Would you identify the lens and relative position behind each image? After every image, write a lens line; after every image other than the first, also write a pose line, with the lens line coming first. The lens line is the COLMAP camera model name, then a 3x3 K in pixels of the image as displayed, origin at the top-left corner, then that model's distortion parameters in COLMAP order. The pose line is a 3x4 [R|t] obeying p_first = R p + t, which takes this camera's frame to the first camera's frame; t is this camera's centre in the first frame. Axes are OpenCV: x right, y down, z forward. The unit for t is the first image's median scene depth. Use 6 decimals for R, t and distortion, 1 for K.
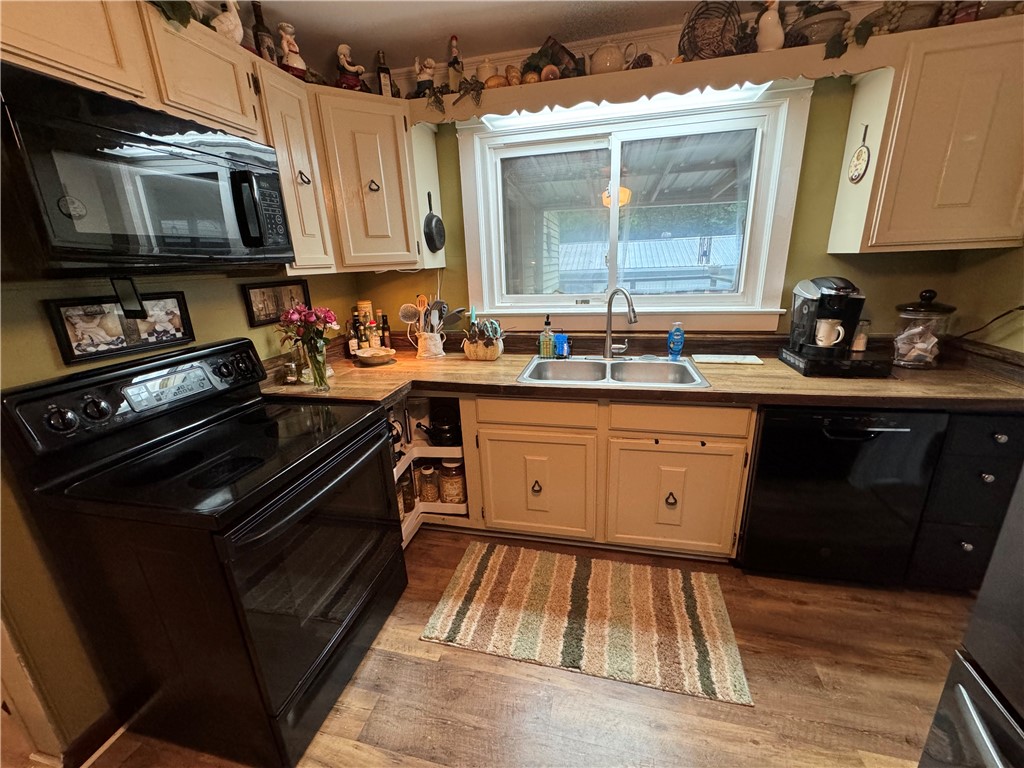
lens RADIAL K [[408.4, 0, 514.6], [0, 408.4, 380.8], [0, 0, 1]] dist [-0.000886, 0.000588]
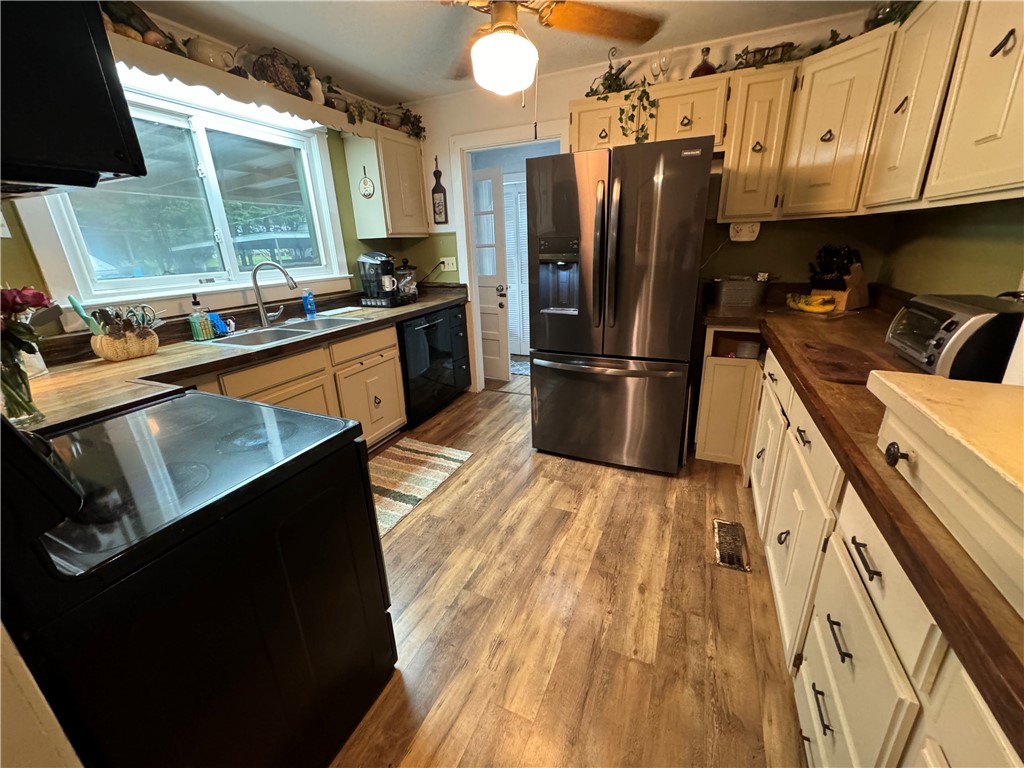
lens RADIAL K [[408.4, 0, 513.6], [0, 408.4, 382.0], [0, 0, 1]] dist [-0.000886, 0.000588]
pose [[0.185363, -0.285593, 0.940254, -0.908676], [0.303766, 0.926625, 0.221569, 0.052172], [-0.934541, 0.244546, 0.258515, 0.143150]]
